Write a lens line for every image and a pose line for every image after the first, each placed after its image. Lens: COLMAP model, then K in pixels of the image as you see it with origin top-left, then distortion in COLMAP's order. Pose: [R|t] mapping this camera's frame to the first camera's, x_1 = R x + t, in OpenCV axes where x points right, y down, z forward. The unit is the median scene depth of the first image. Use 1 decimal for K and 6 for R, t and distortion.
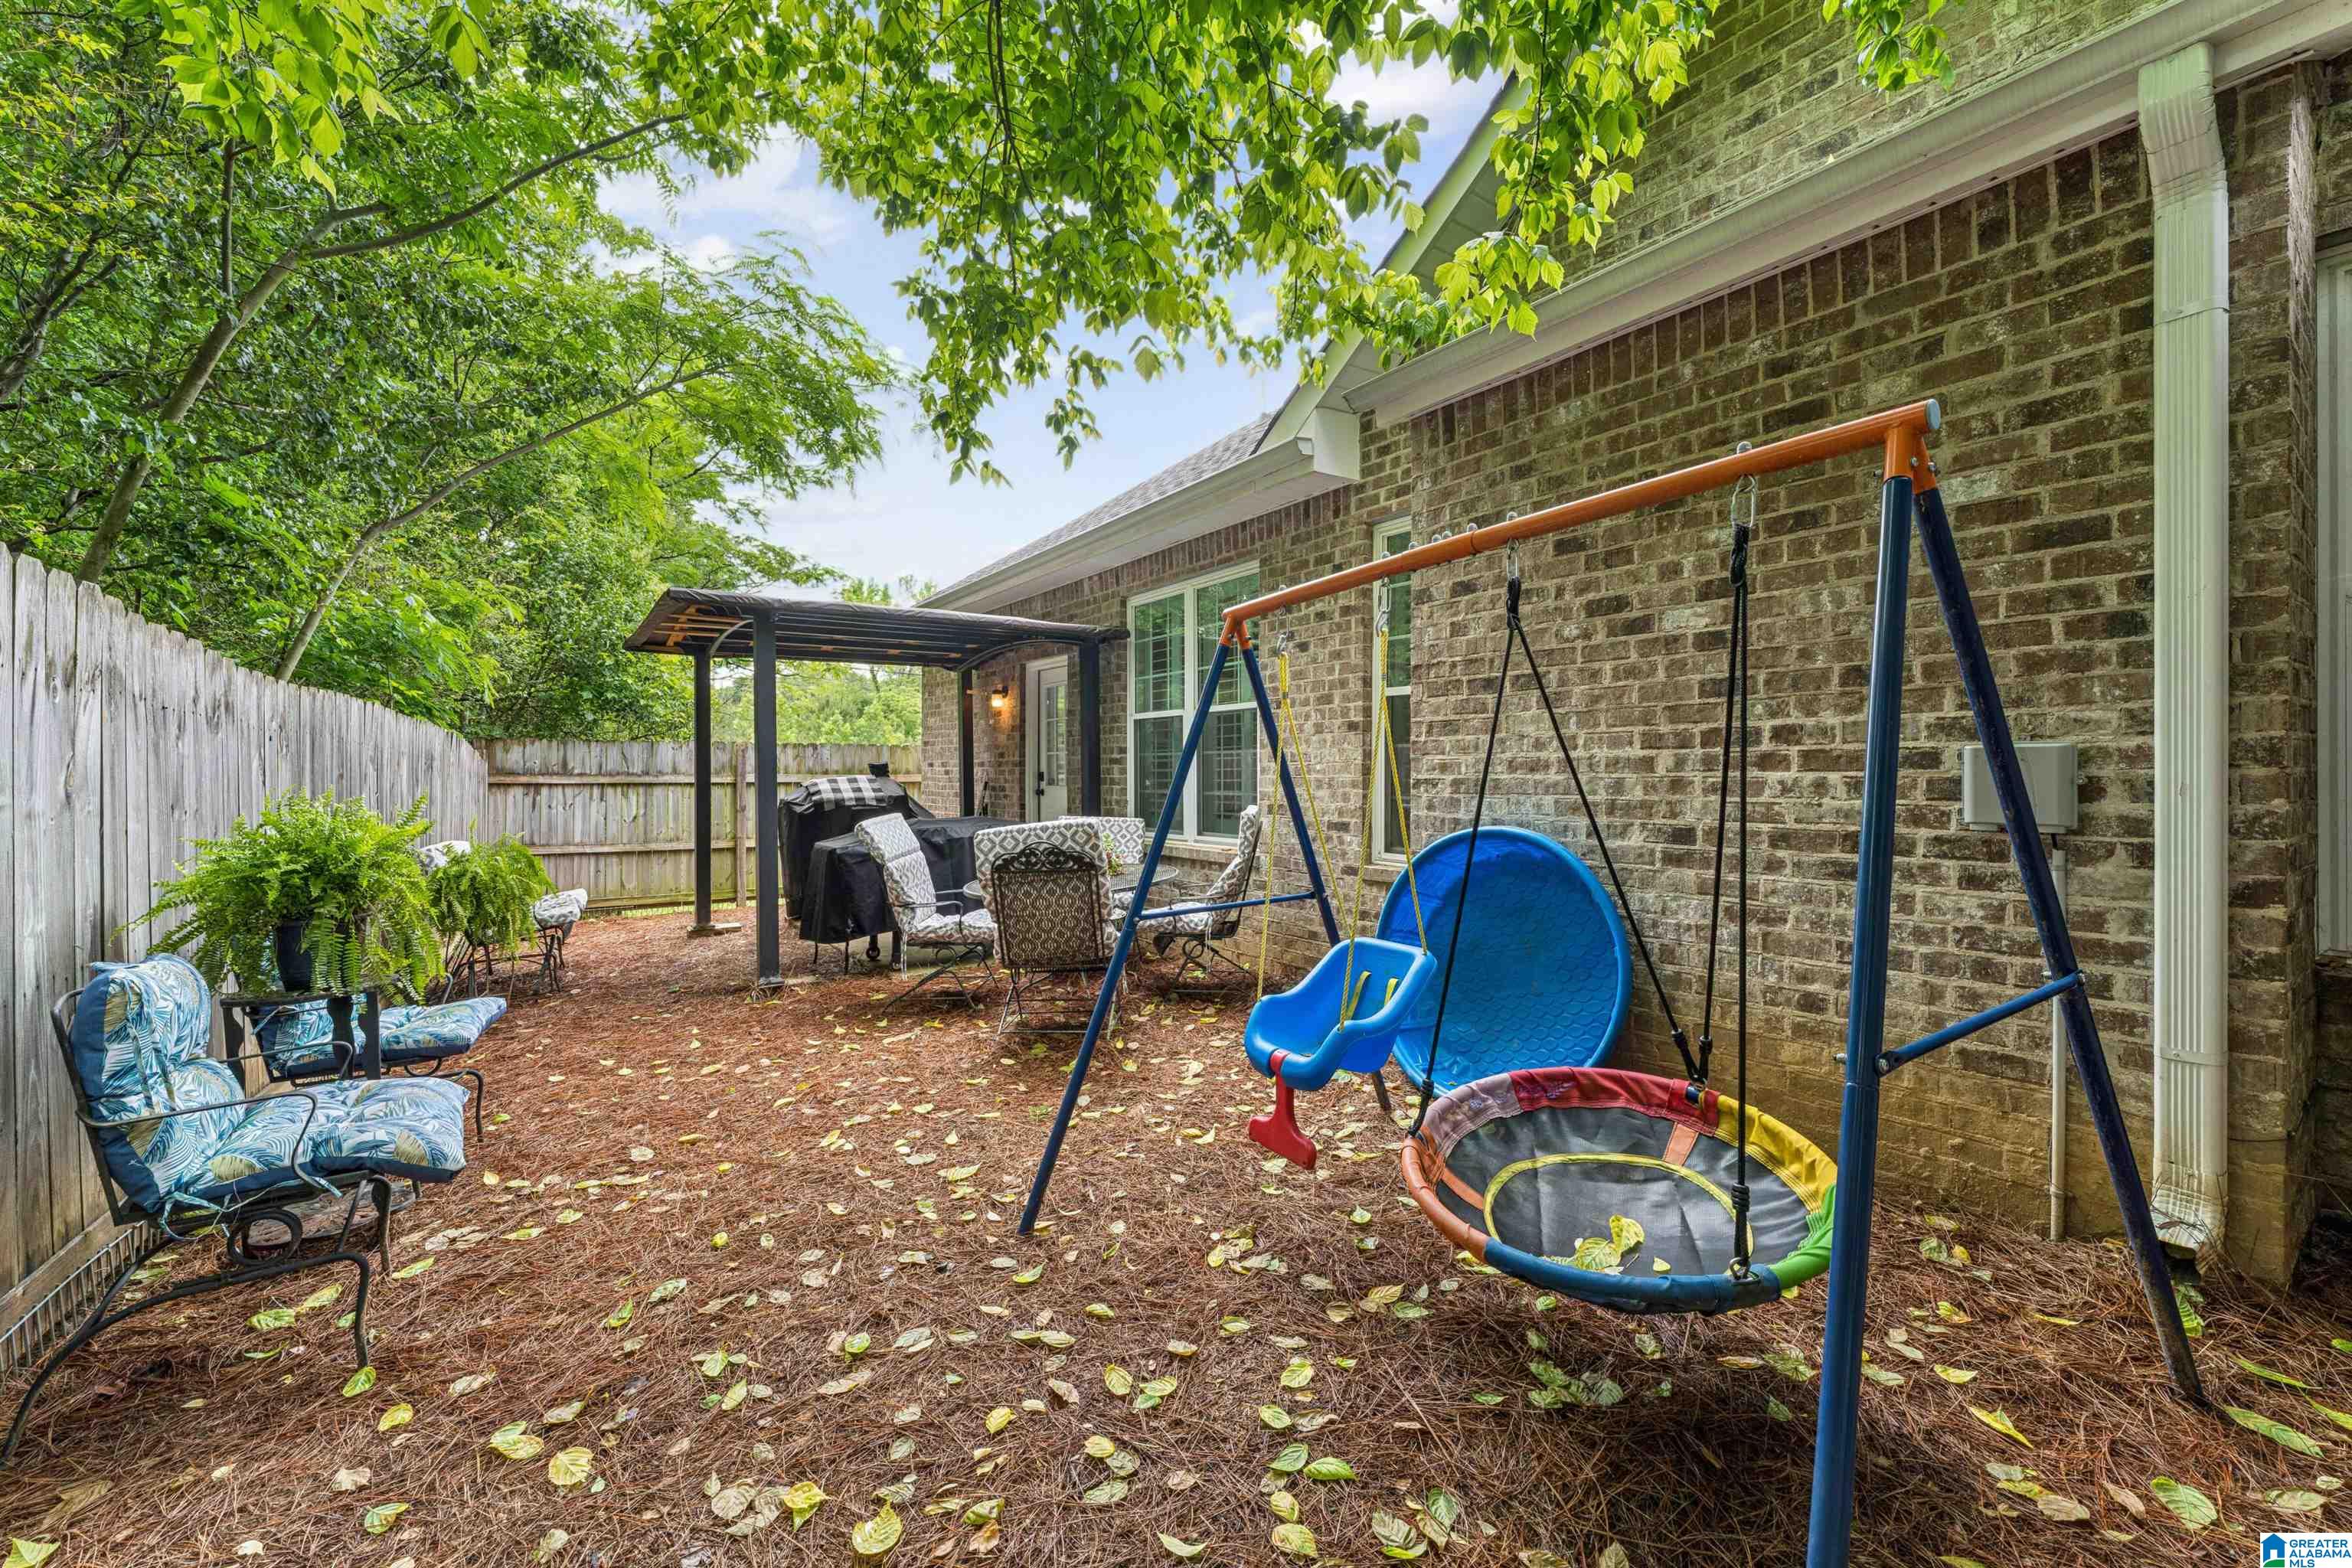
lens RADIAL K [[966.3, 0, 1187.9], [0, 966.3, 780.6], [0, 0, 1]] dist [0.000315, 0.000527]
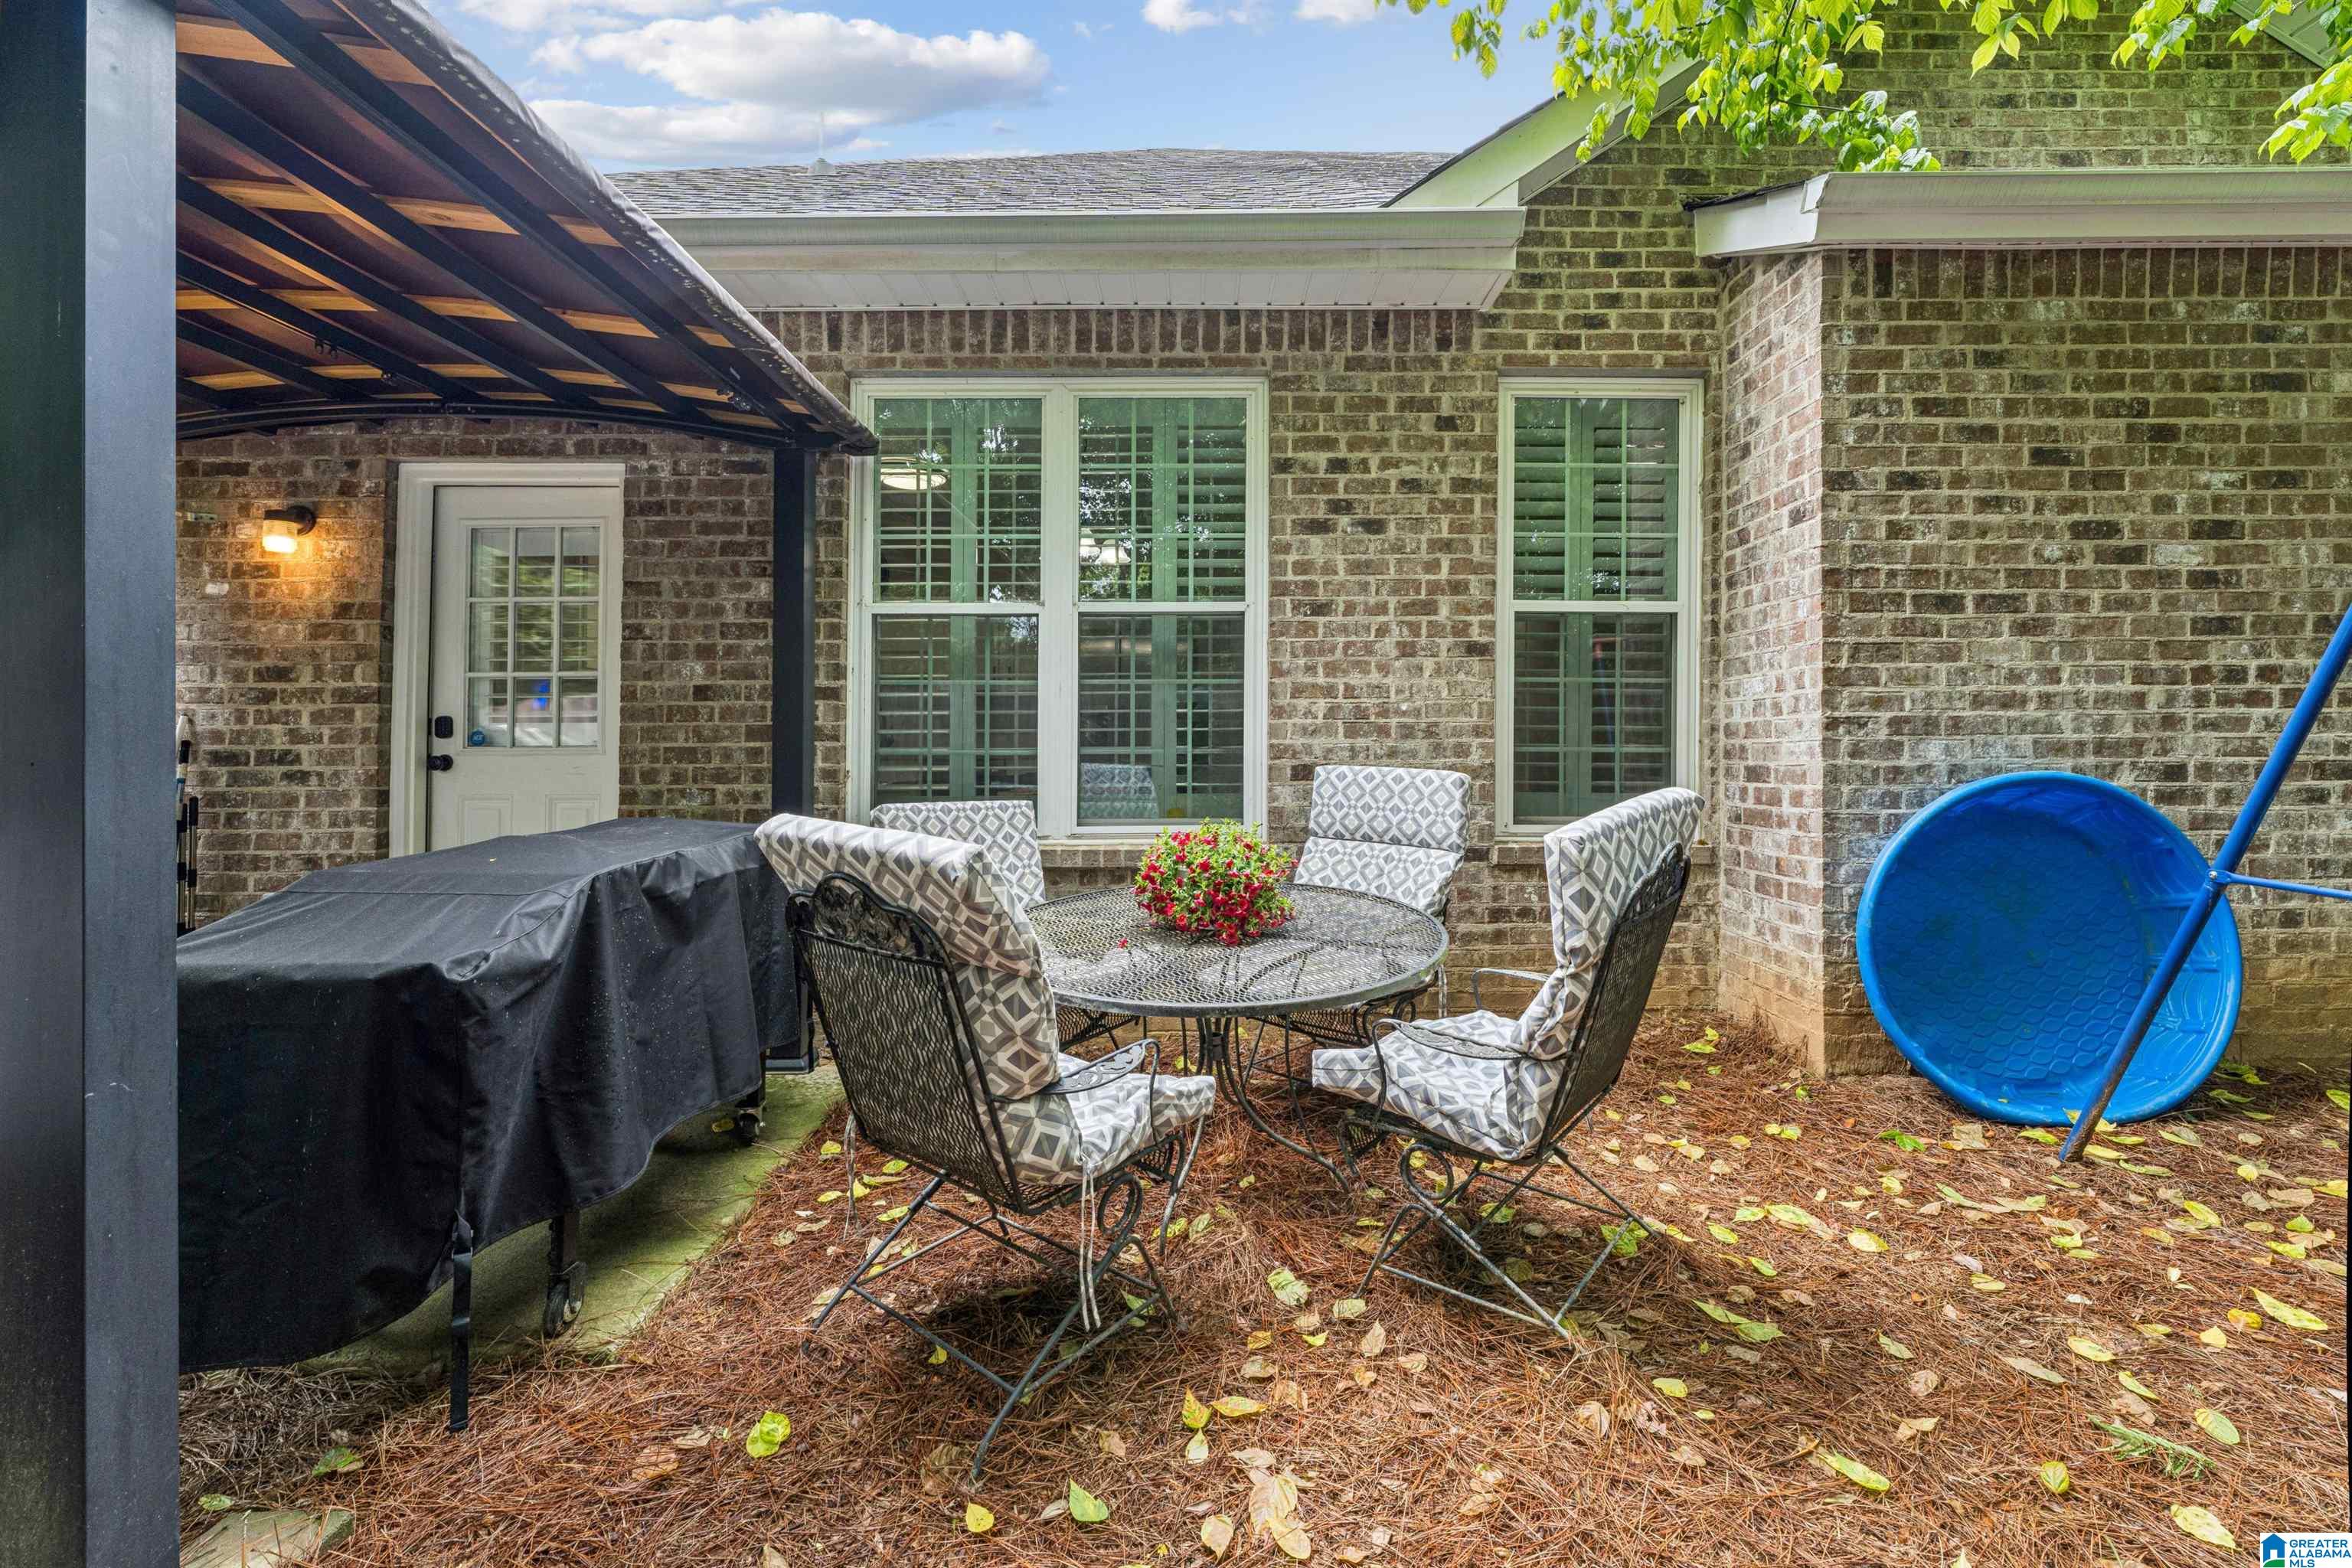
lens RADIAL K [[966.3, 0, 1219.5], [0, 966.3, 724.5], [0, 0, 1]] dist [0.000315, 0.000527]
pose [[0.565906, 0.010919, 0.824398, -0.760961], [0.008305, 0.999786, -0.018943, 0.016240], [-0.824428, 0.017566, 0.565694, 1.102401]]
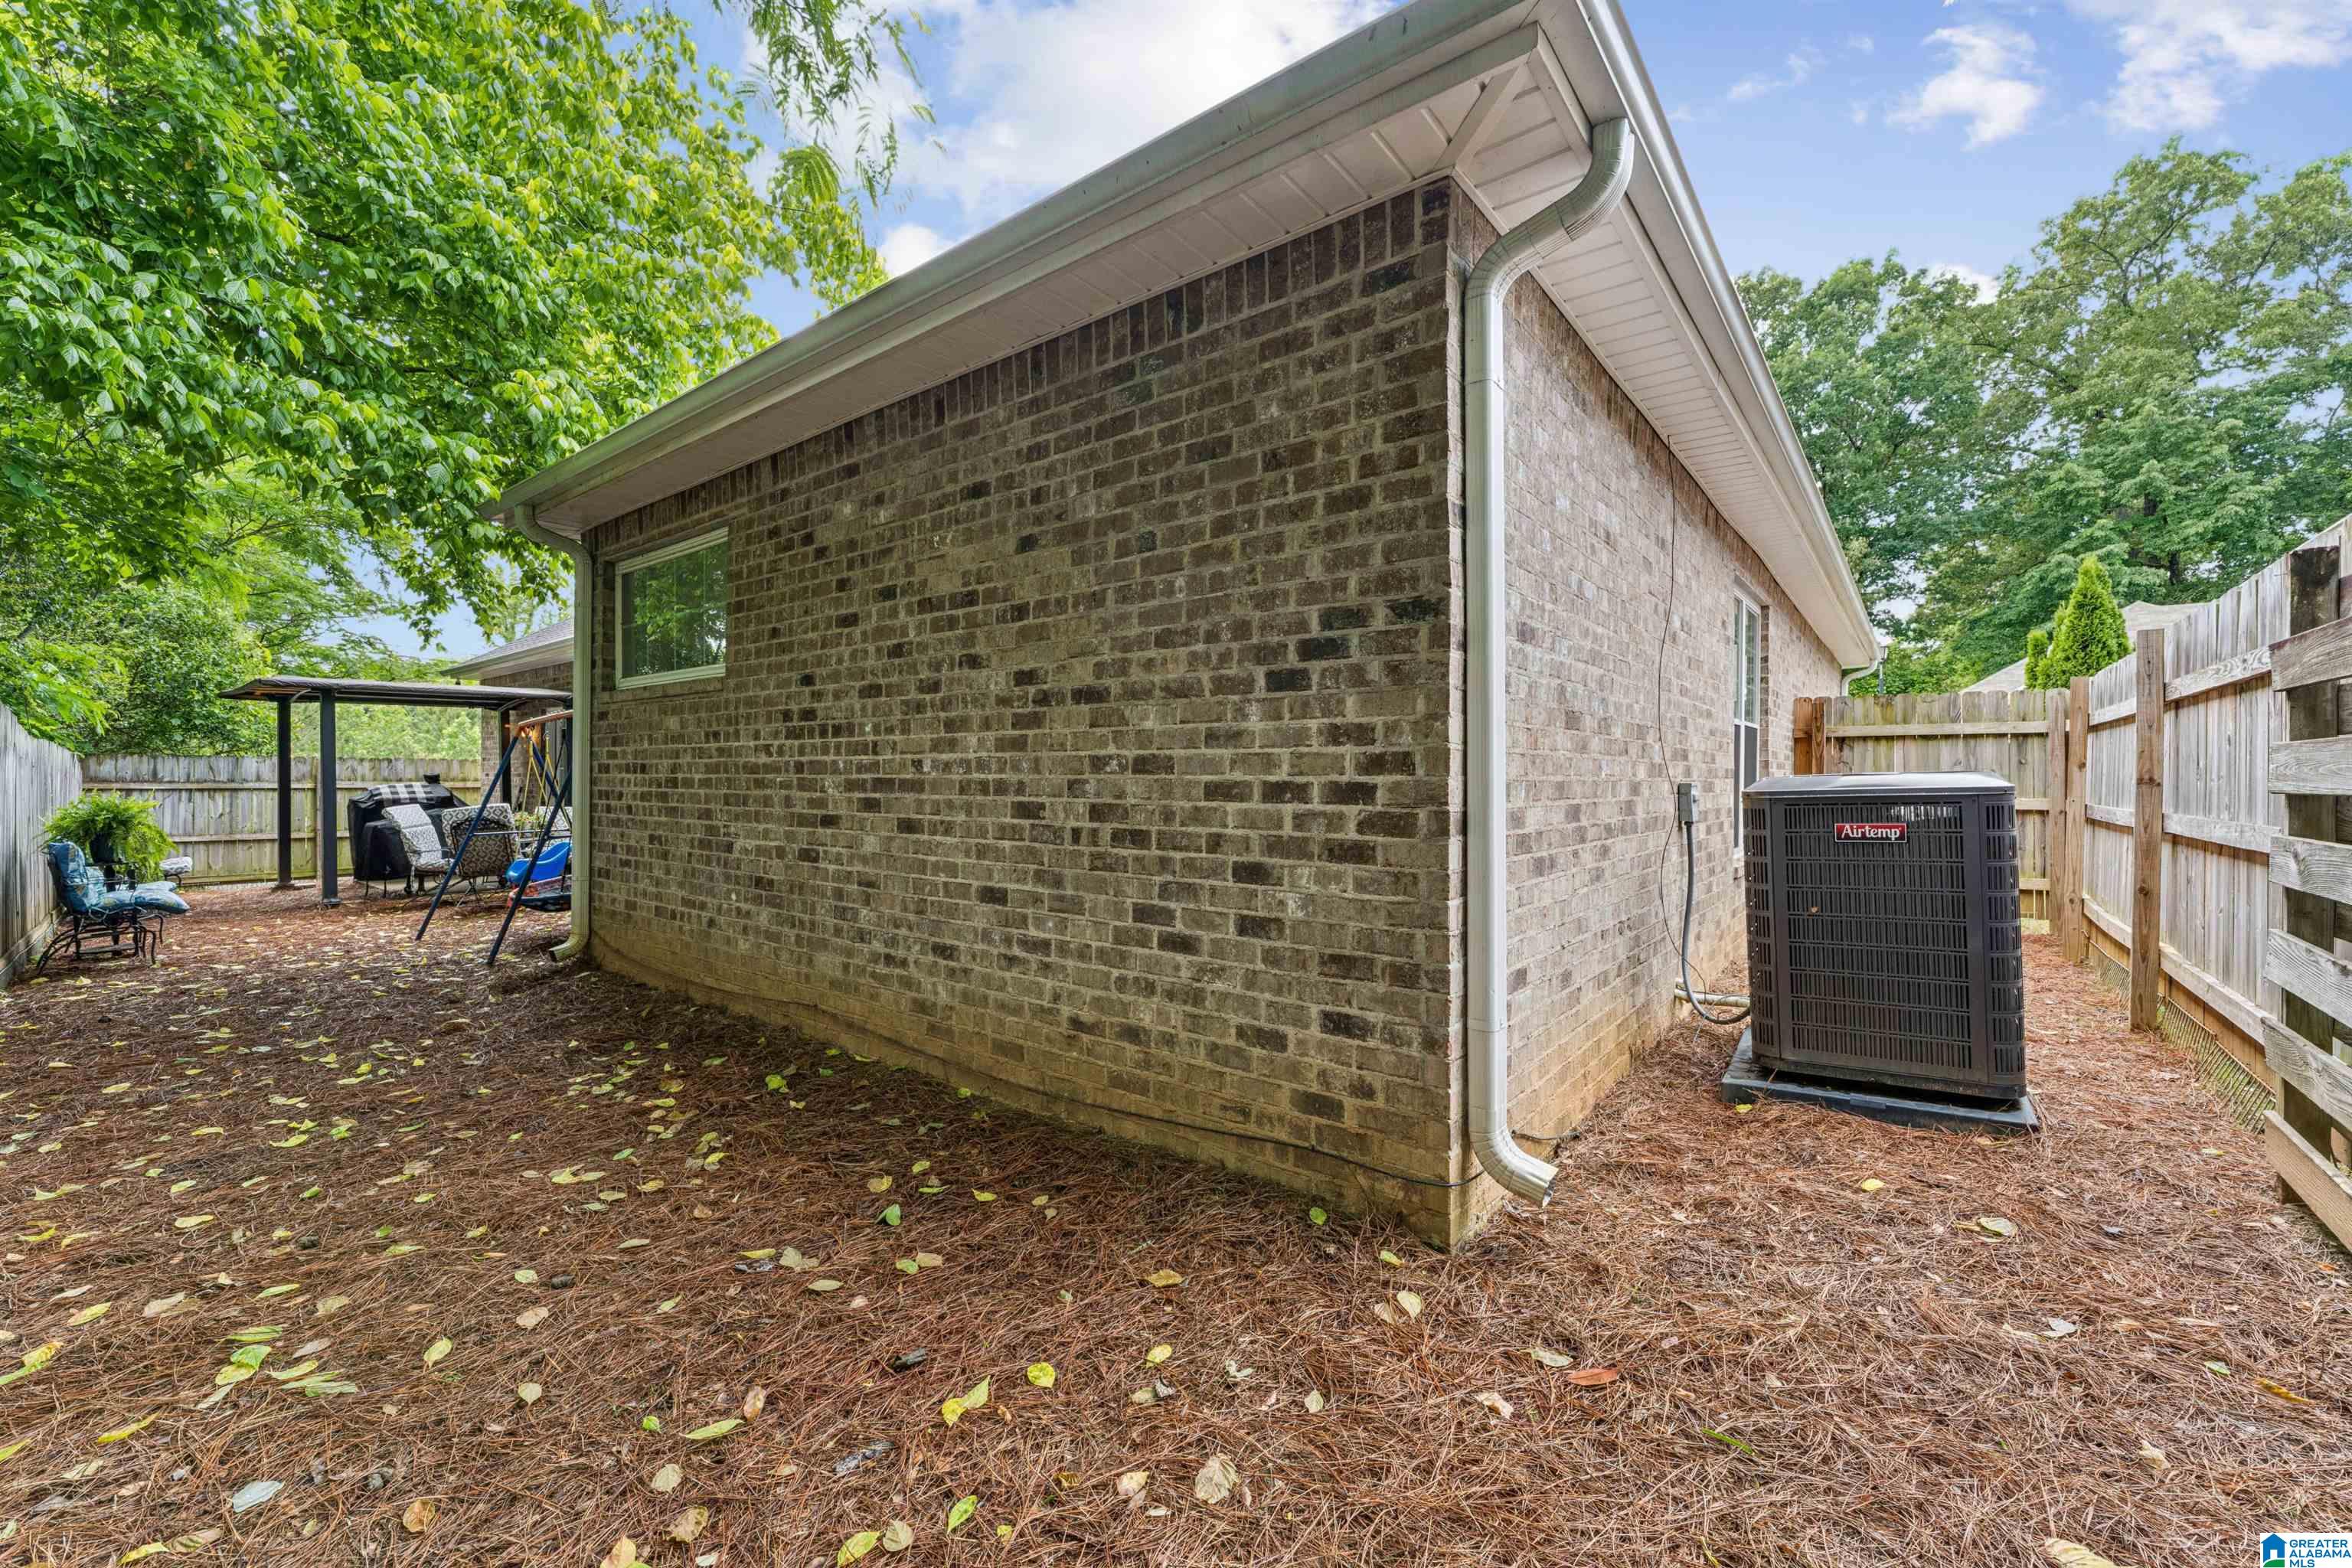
lens RADIAL K [[966.3, 0, 1188.4], [0, 966.3, 784.6], [0, 0, 1]] dist [0.000315, 0.000527]
pose [[0.959819, -0.000513, 0.280618, 0.946036], [0.001101, 0.999998, -0.001940, 0.003656], [-0.280616, 0.002171, 0.959818, -1.861217]]
